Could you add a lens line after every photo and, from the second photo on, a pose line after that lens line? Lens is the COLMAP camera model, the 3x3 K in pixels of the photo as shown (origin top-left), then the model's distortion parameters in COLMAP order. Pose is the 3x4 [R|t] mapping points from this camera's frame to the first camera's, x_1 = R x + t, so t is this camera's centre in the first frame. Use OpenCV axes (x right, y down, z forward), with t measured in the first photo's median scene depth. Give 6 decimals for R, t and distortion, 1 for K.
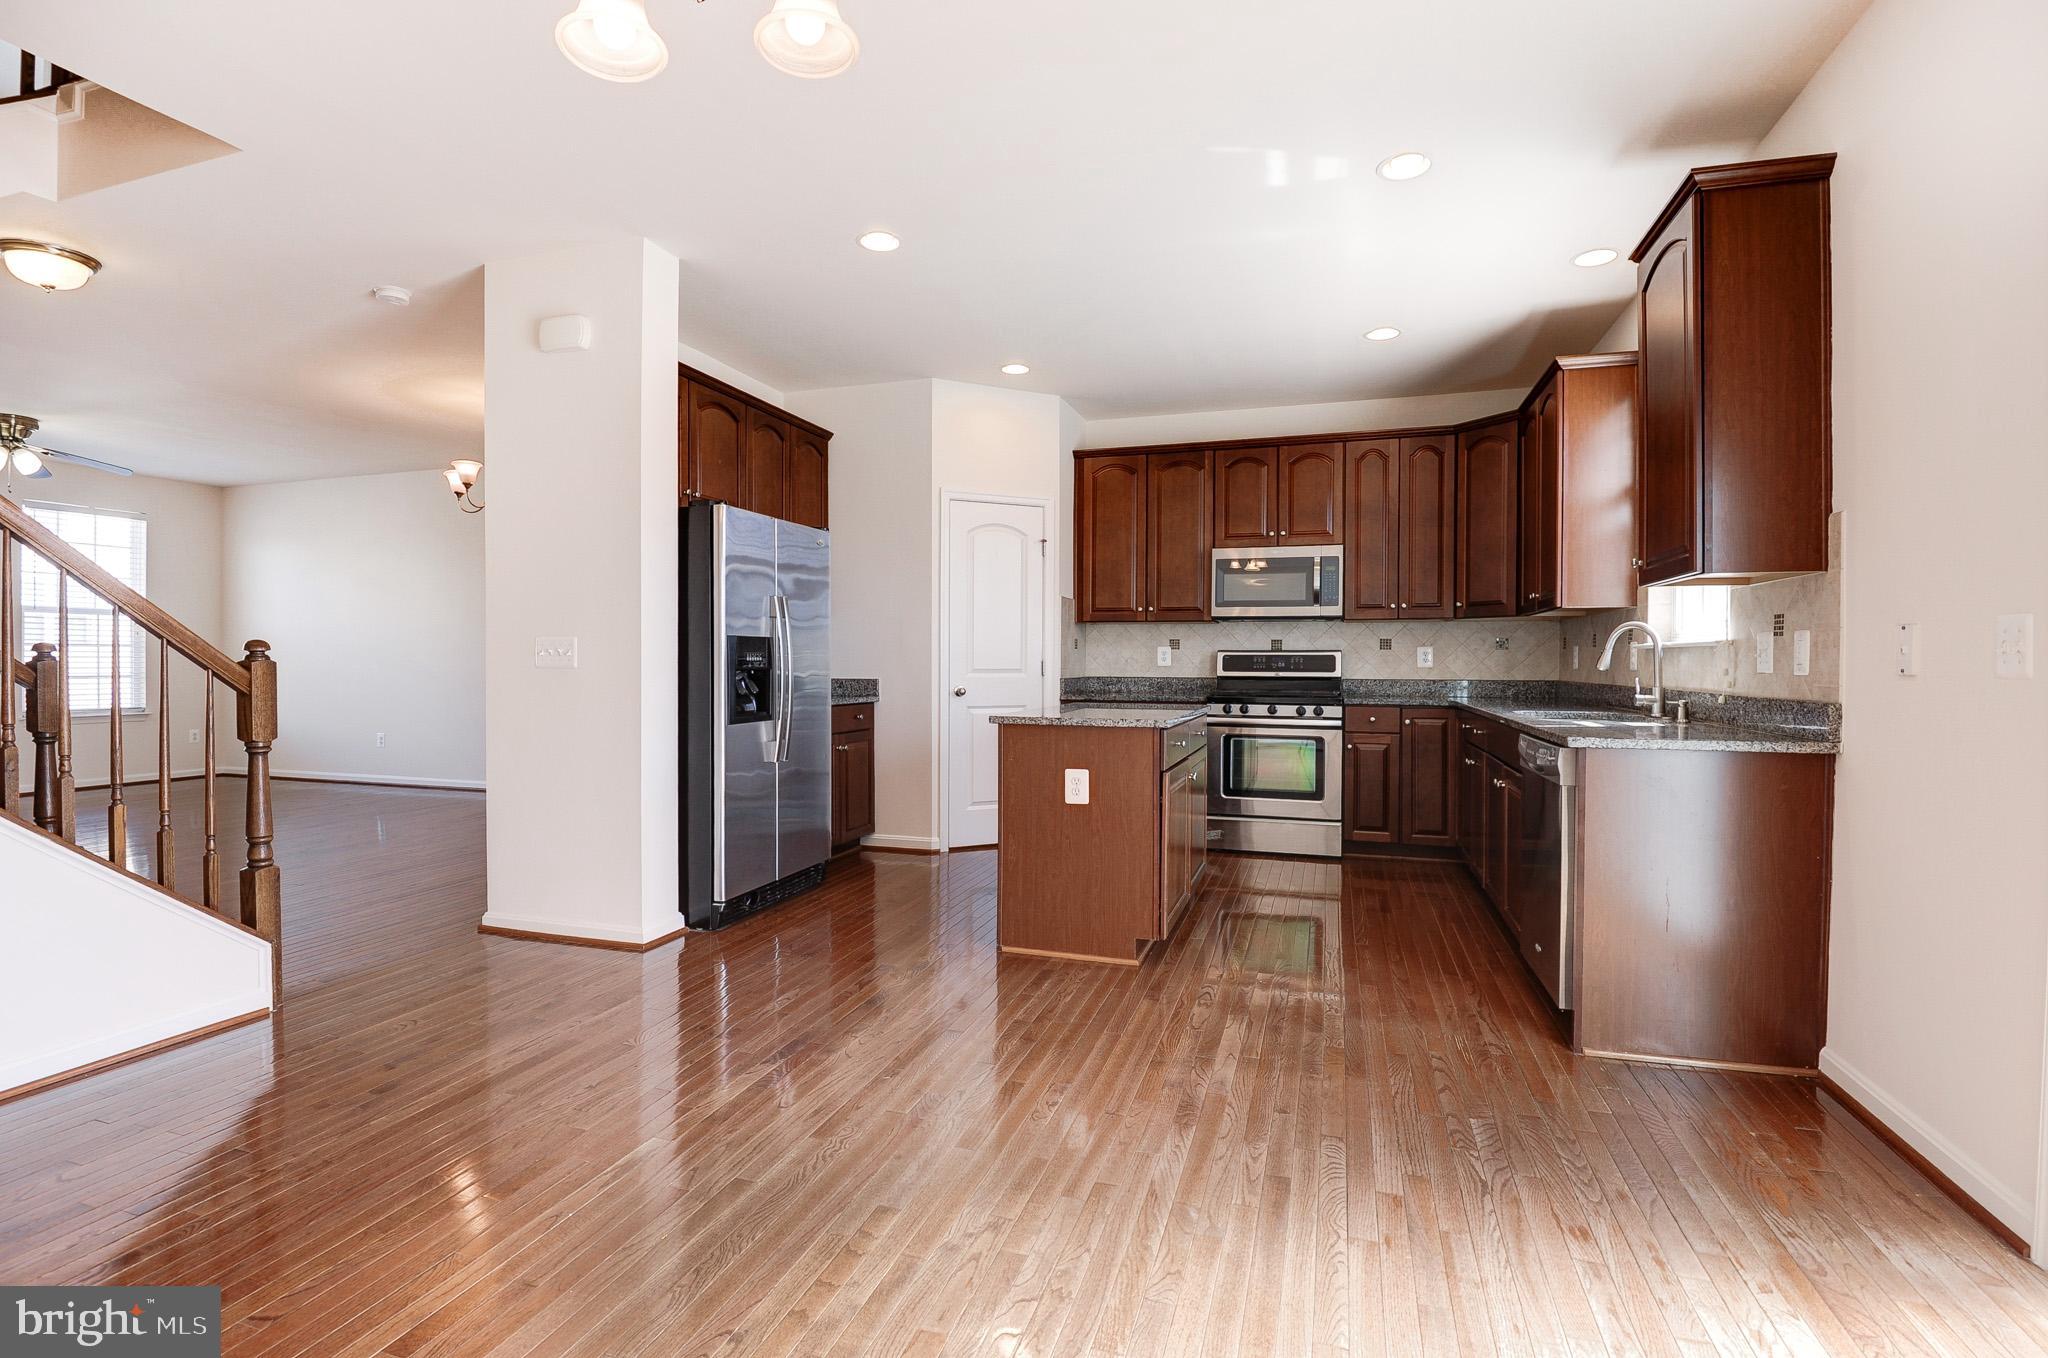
lens RADIAL K [[918.5, 0, 1038.0], [0, 918.5, 664.0], [0, 0, 1]] dist [0.004286, -0.000694]
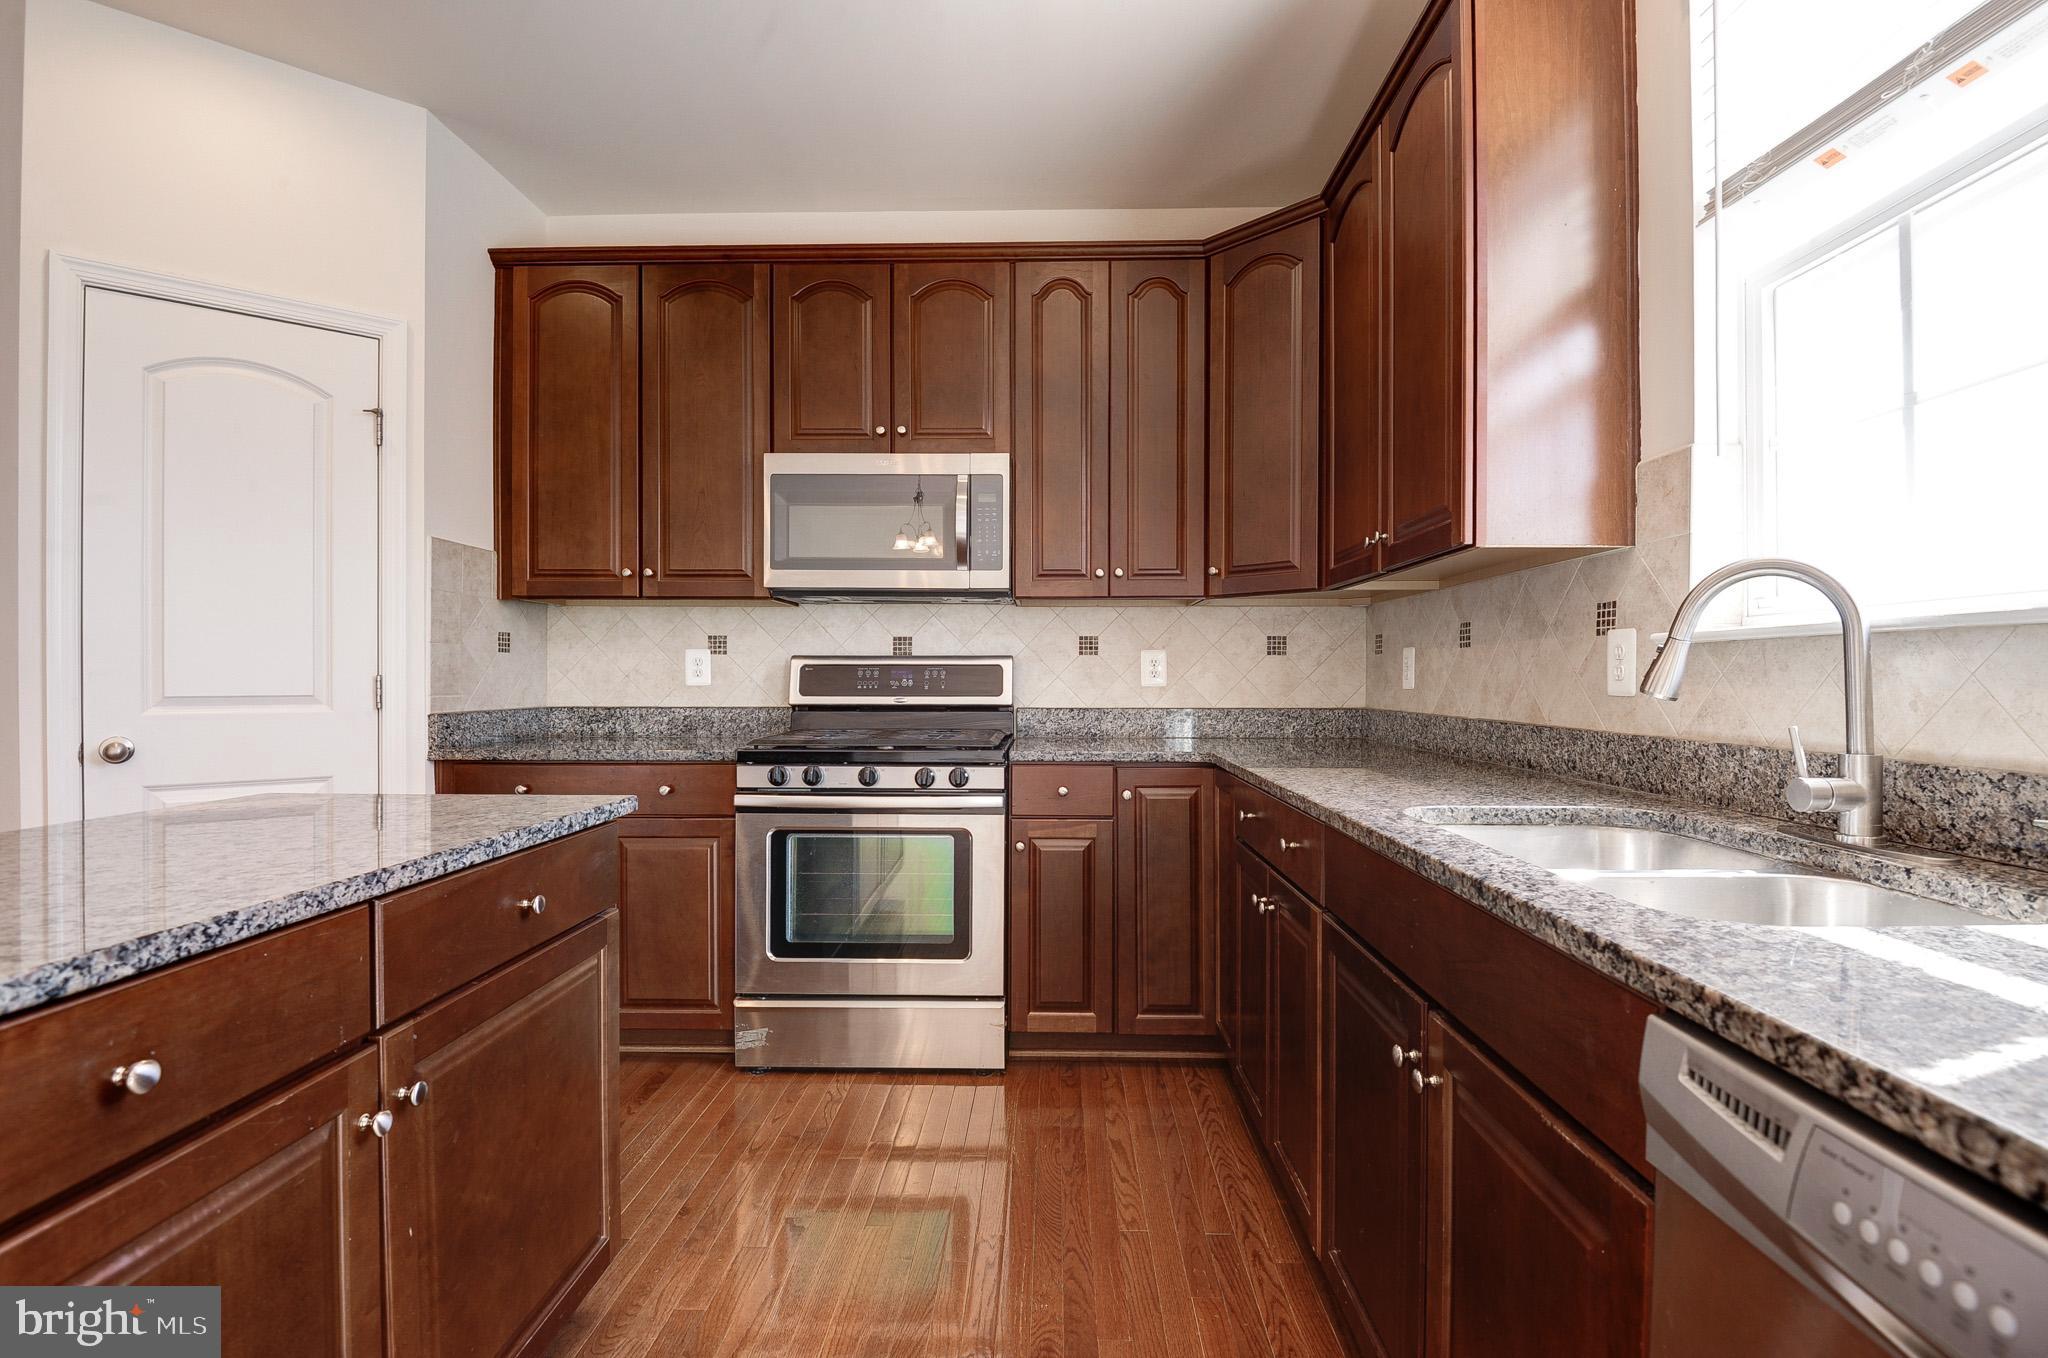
lens RADIAL K [[918.5, 0, 1041.9], [0, 918.5, 674.3], [0, 0, 1]] dist [0.004286, -0.000694]
pose [[0.955465, -0.002475, 0.295094, 0.193502], [0.003905, 0.999983, -0.004259, -0.001650], [-0.295078, 0.005222, 0.955459, 0.493270]]
